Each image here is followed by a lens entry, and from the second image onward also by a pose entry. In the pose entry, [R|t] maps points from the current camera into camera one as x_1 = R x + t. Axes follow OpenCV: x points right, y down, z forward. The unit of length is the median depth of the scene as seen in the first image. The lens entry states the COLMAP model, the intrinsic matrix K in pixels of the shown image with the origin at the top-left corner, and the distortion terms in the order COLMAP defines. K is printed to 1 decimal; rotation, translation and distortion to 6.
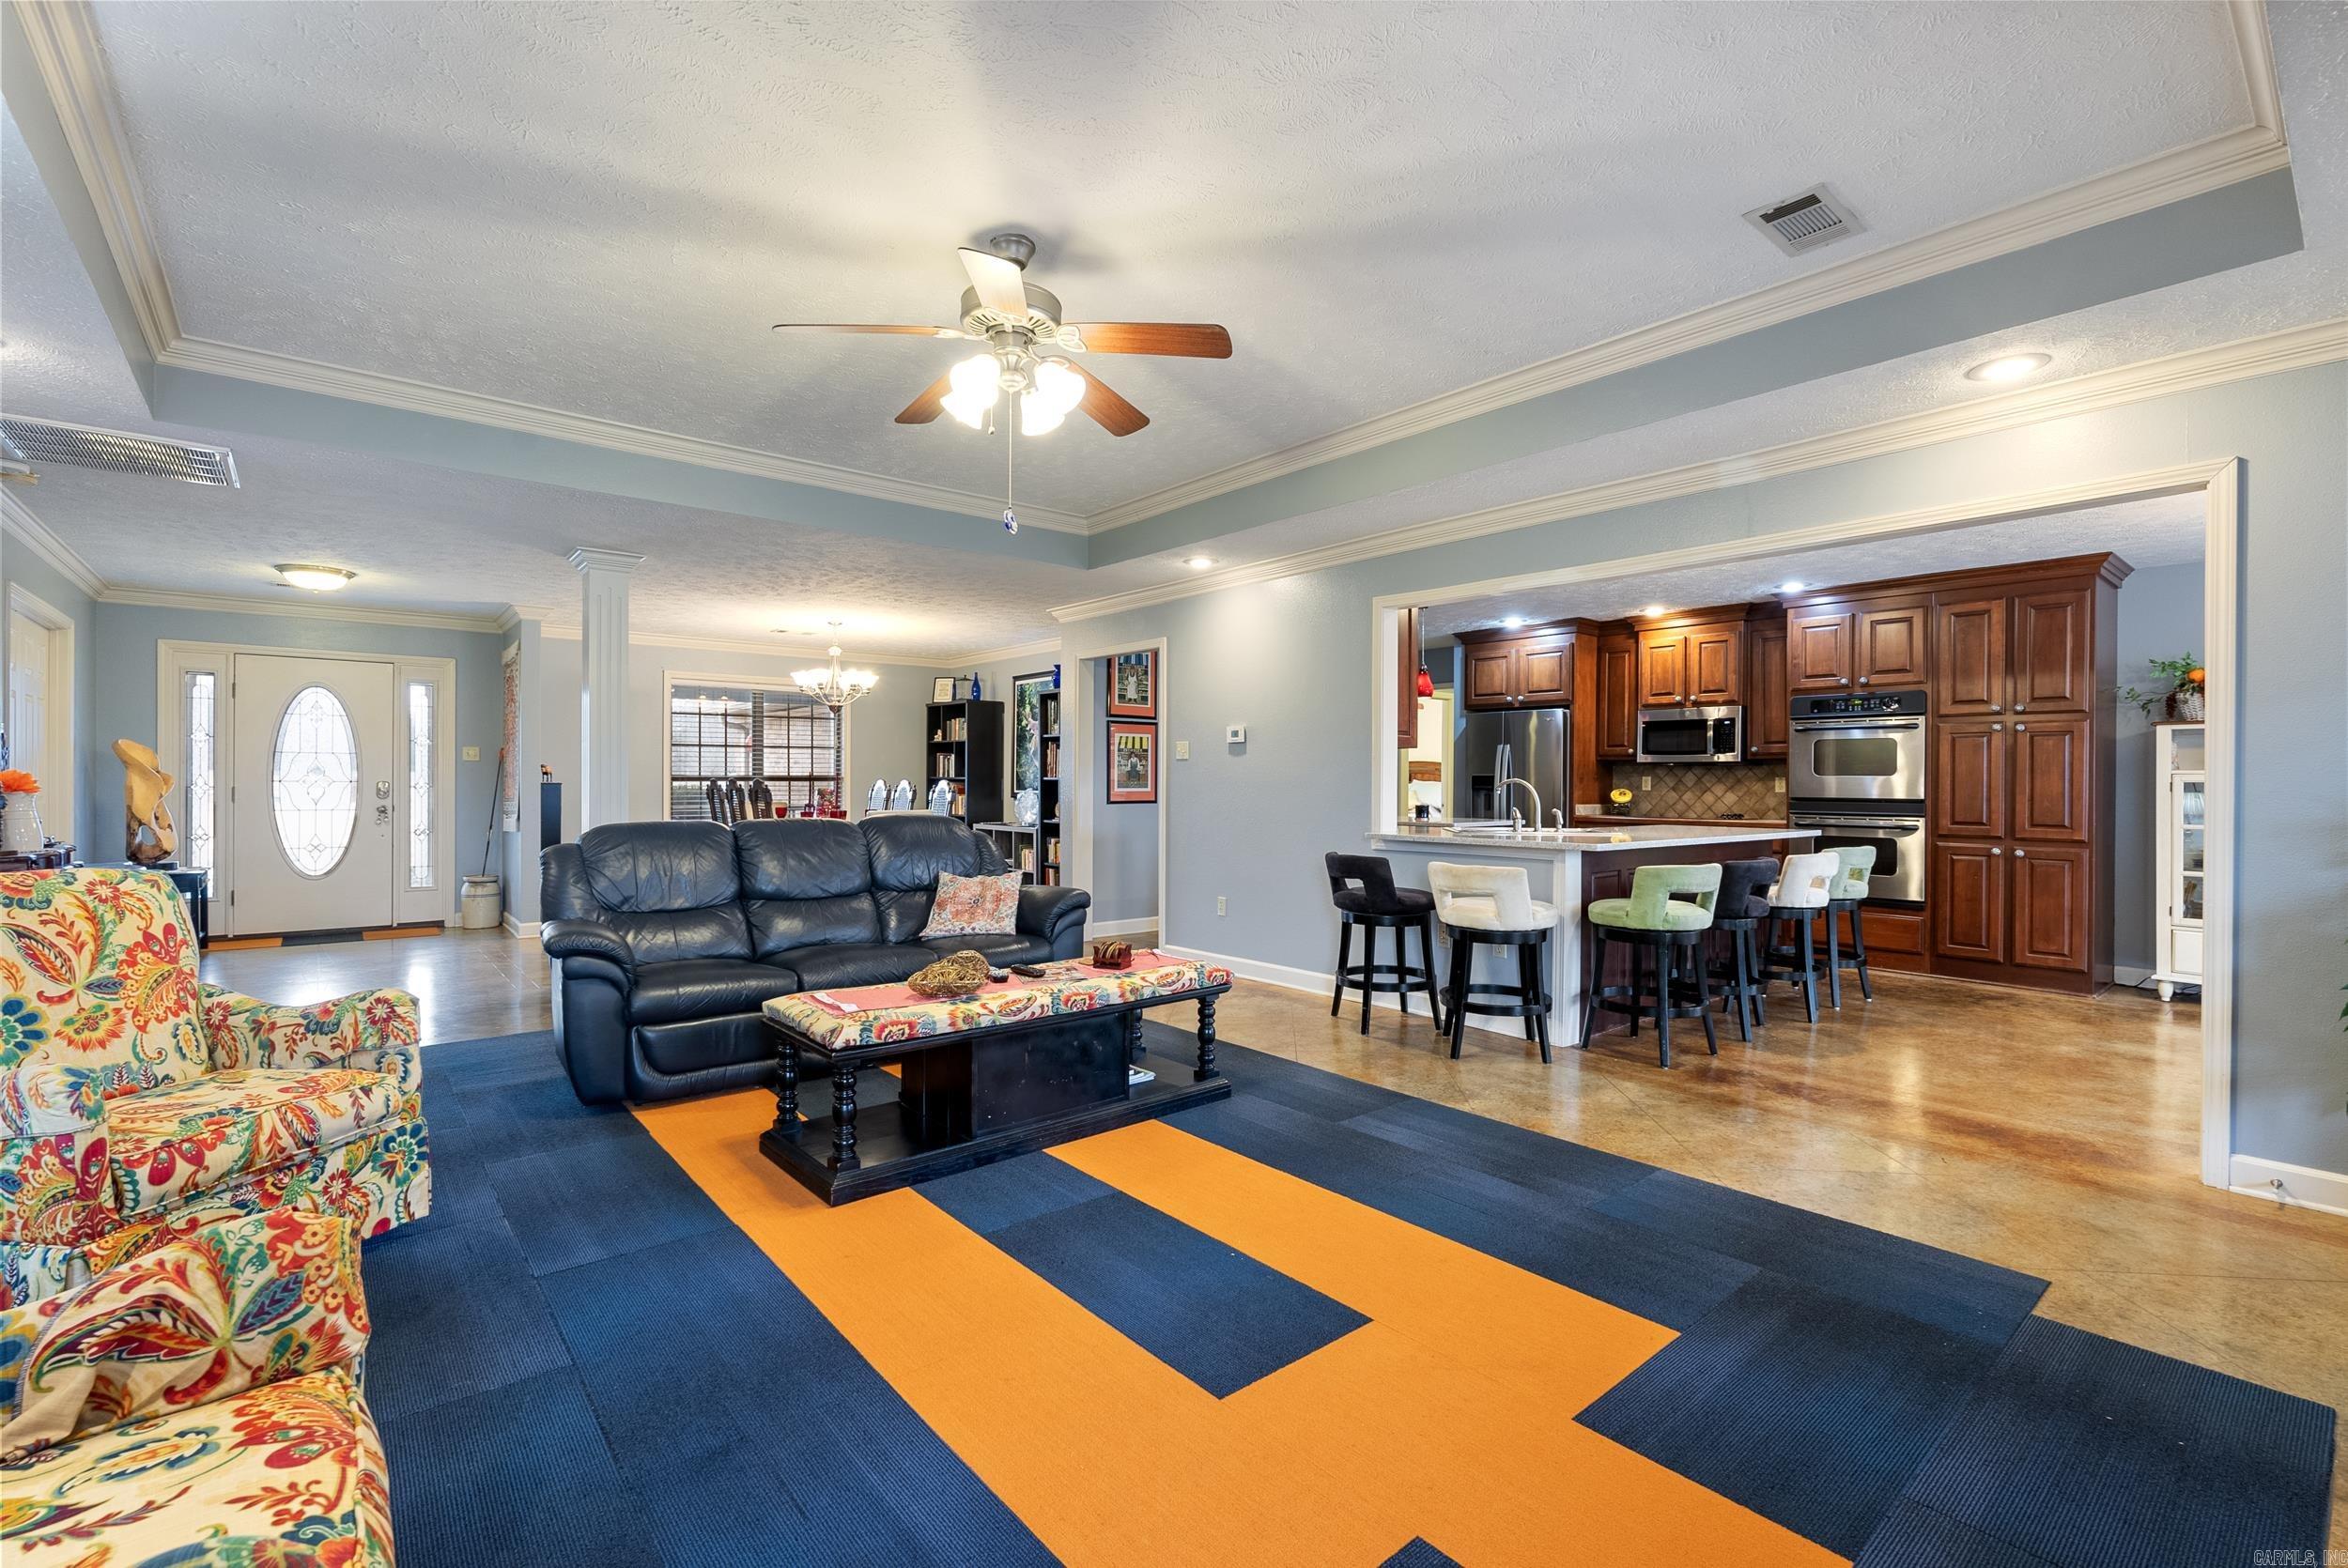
lens RADIAL K [[1036.3, 0, 1173.3], [0, 1036.3, 783.7], [0, 0, 1]] dist [-0.007701, 0.001486]
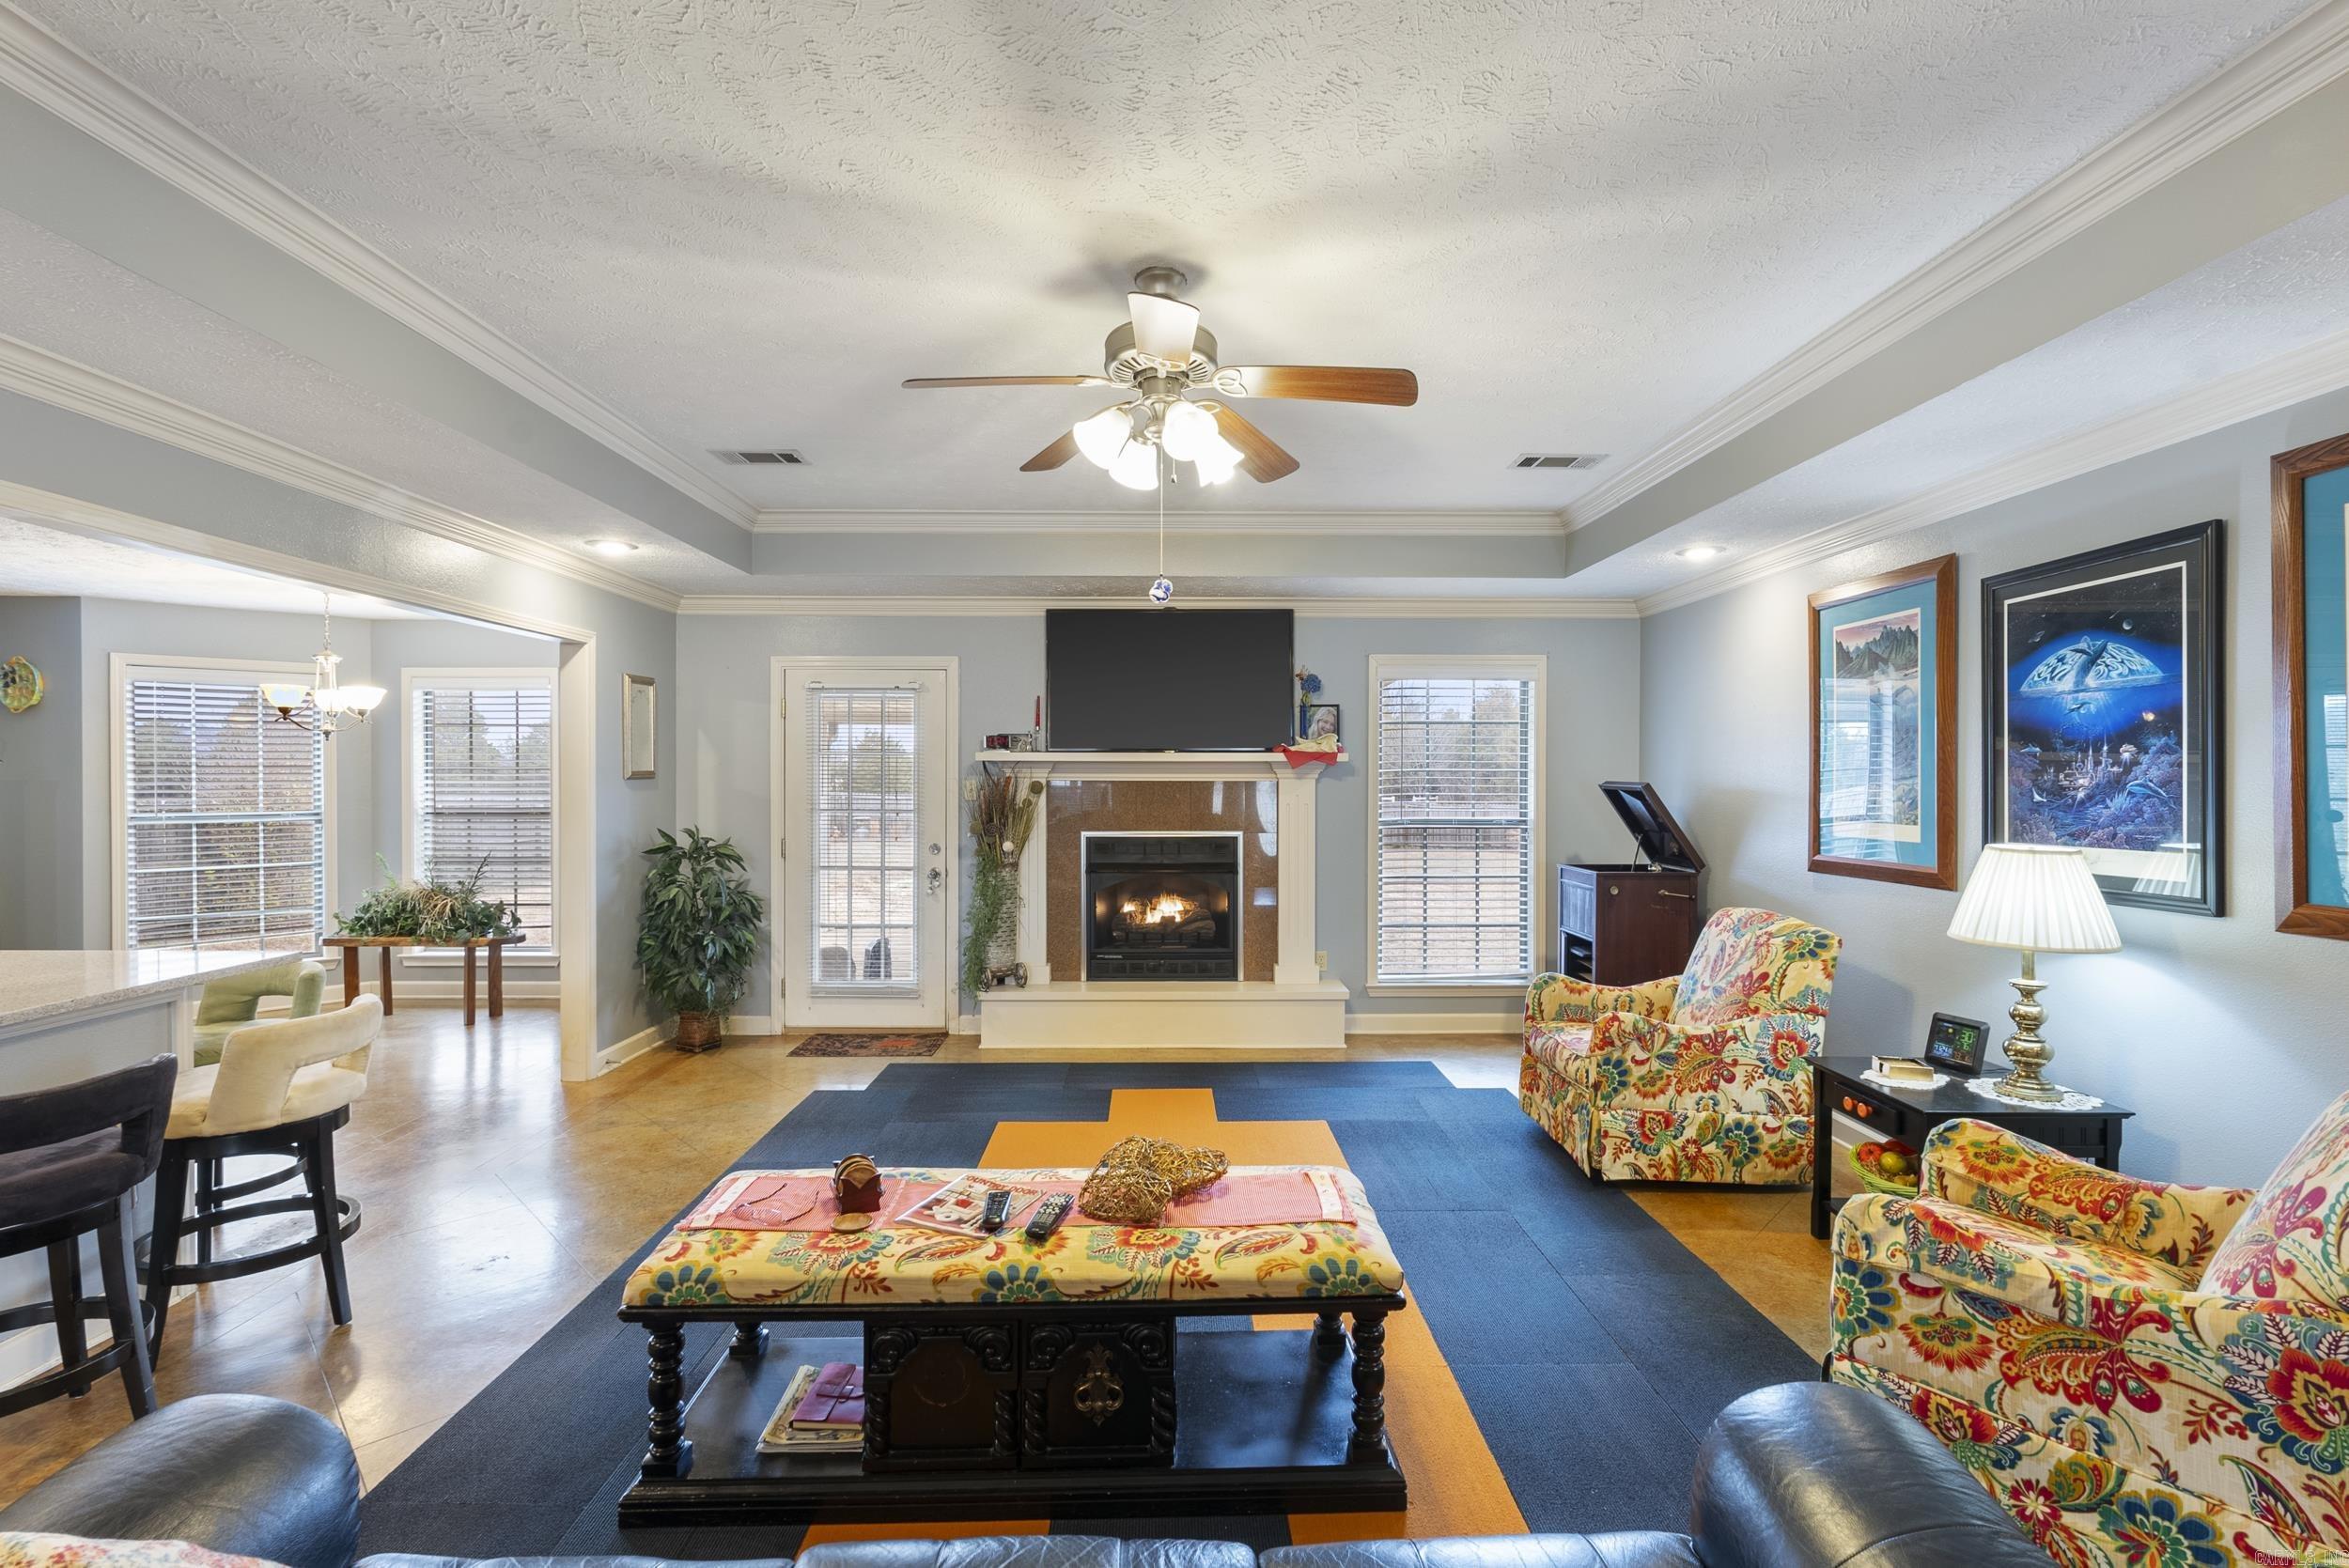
lens RADIAL K [[1036.9, 0, 1175.5], [0, 1036.9, 787.7], [0, 0, 1]] dist [-0.007701, 0.001486]
pose [[-0.774756, -0.012848, 0.632129, -0.348677], [-0.003947, 0.999872, 0.015485, -0.046529], [-0.632248, 0.009502, -0.774708, 0.802233]]
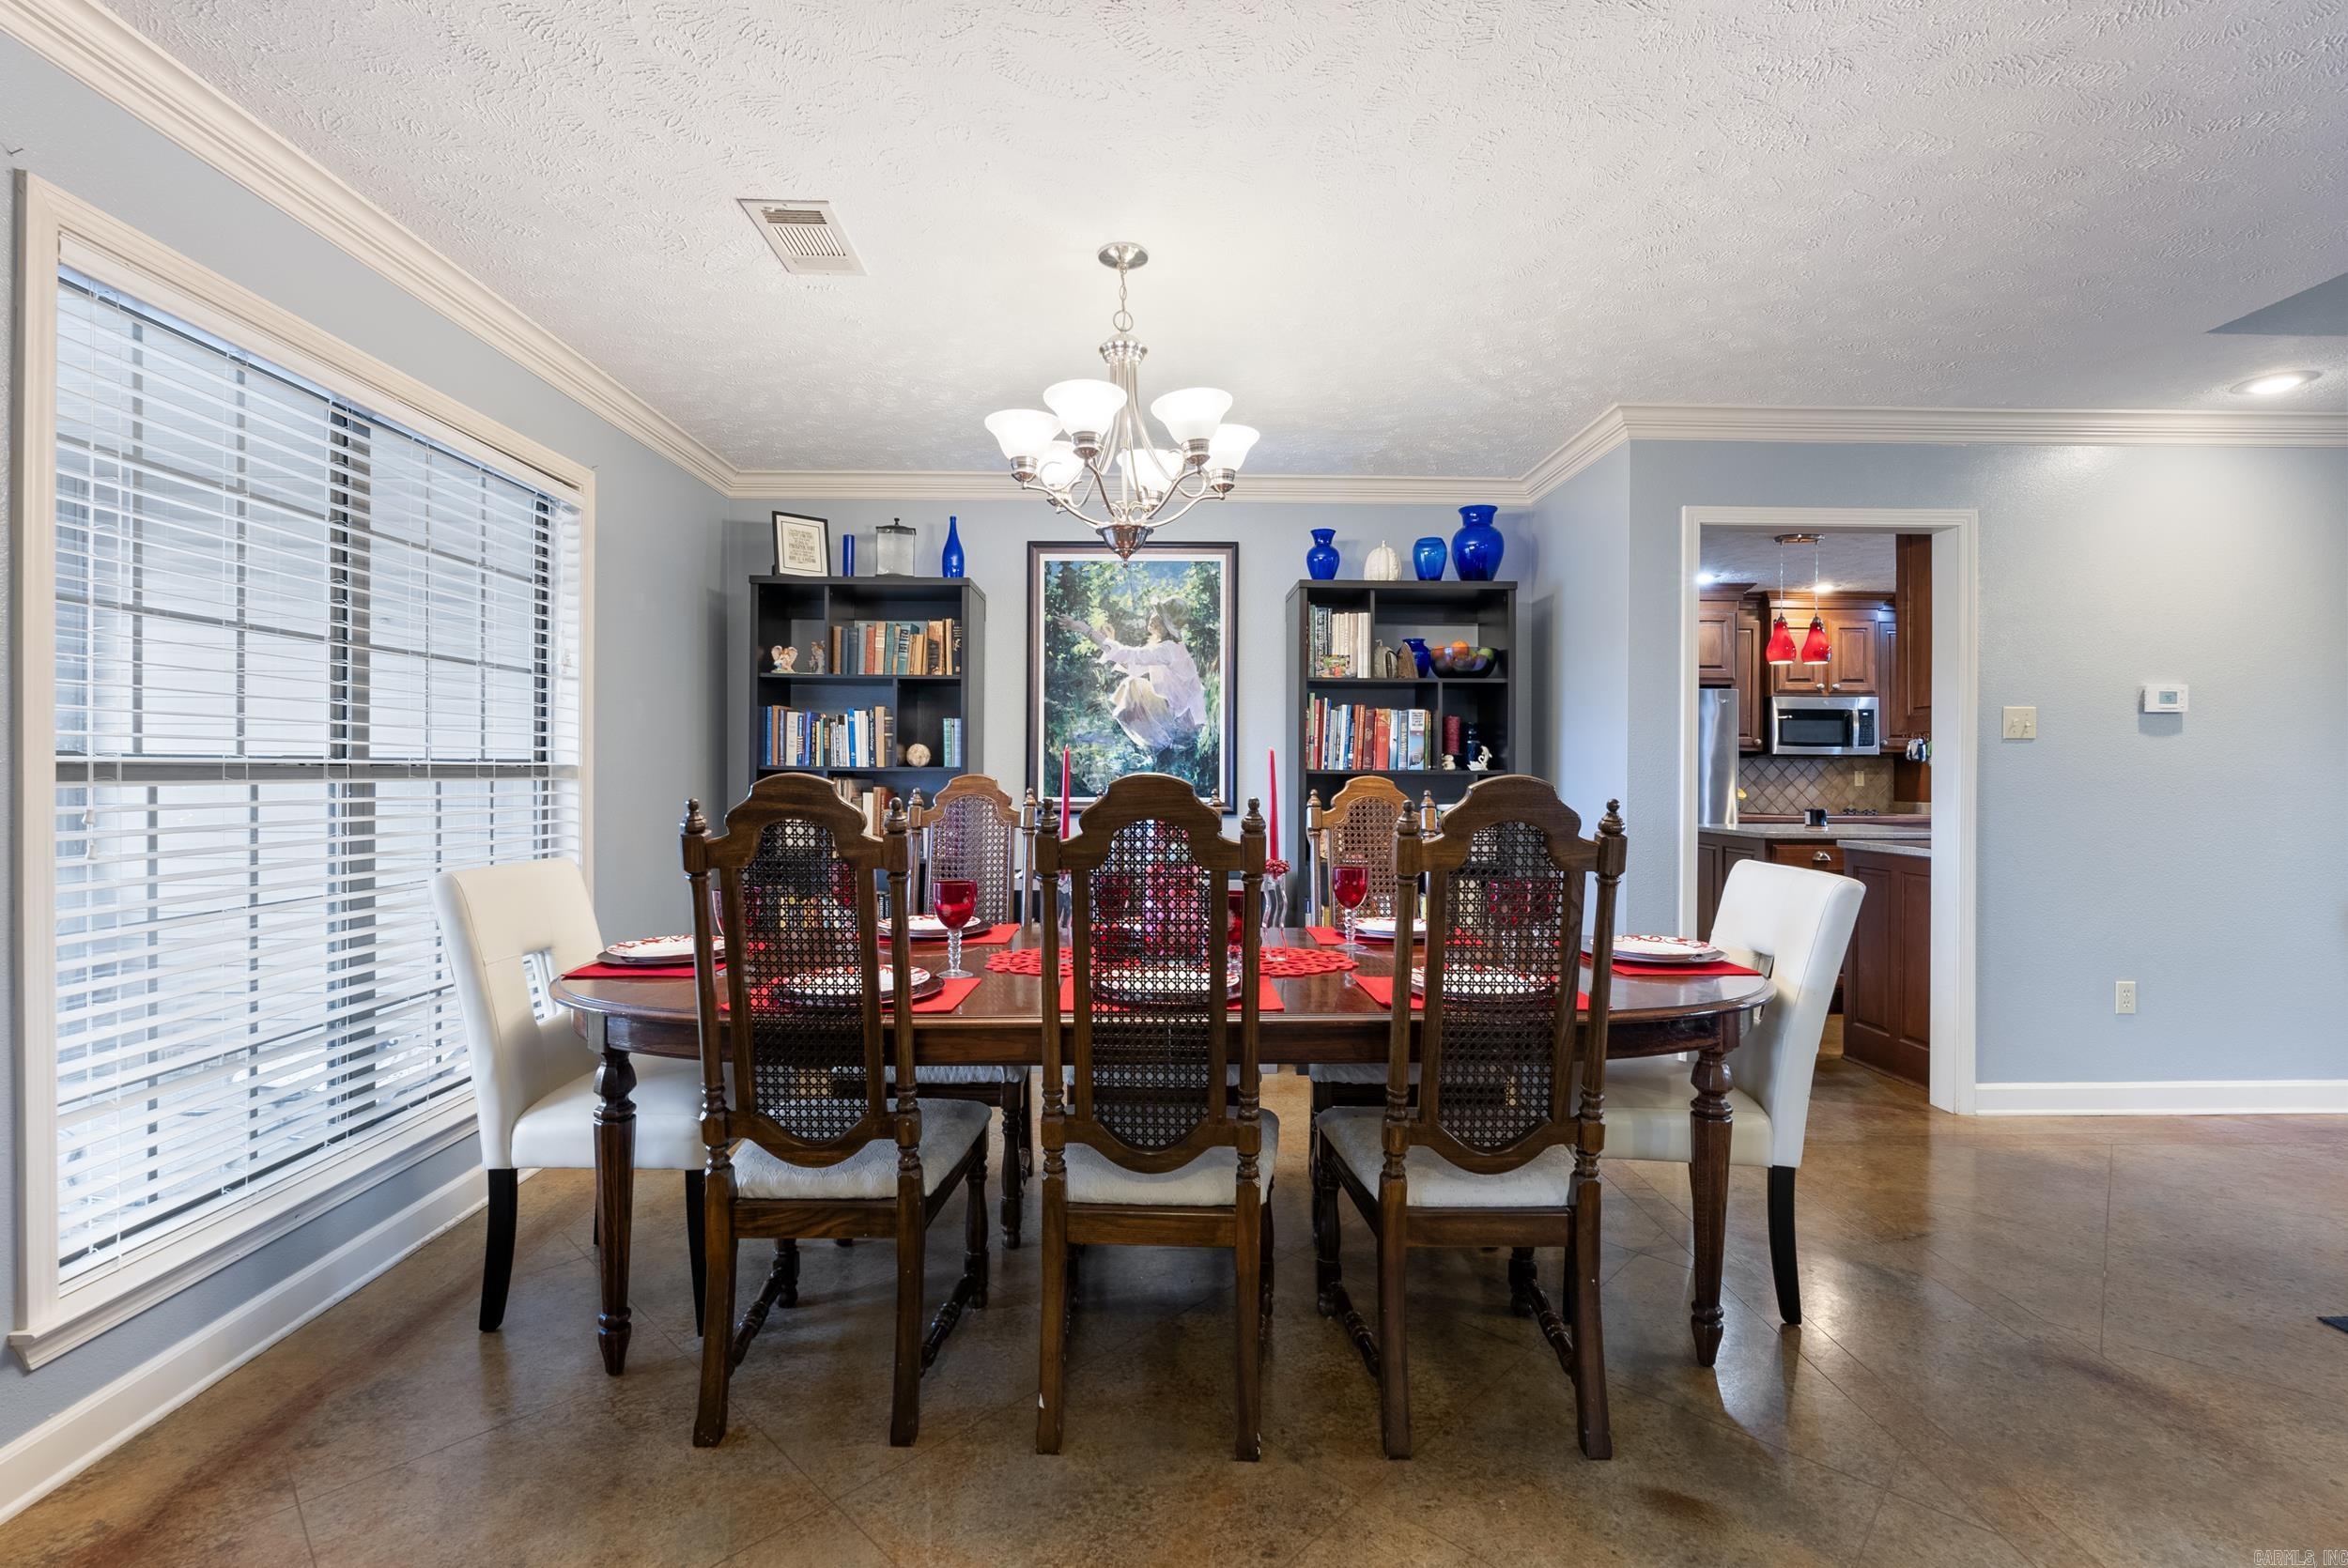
lens RADIAL K [[1036.3, 0, 1171.0], [0, 1036.3, 770.8], [0, 0, 1]] dist [-0.007701, 0.001486]
pose [[0.627442, 0.000509, 0.778663, -0.729108], [0.000094, 1.000000, -0.000730, -0.006666], [-0.778663, 0.000531, 0.627442, 1.053977]]
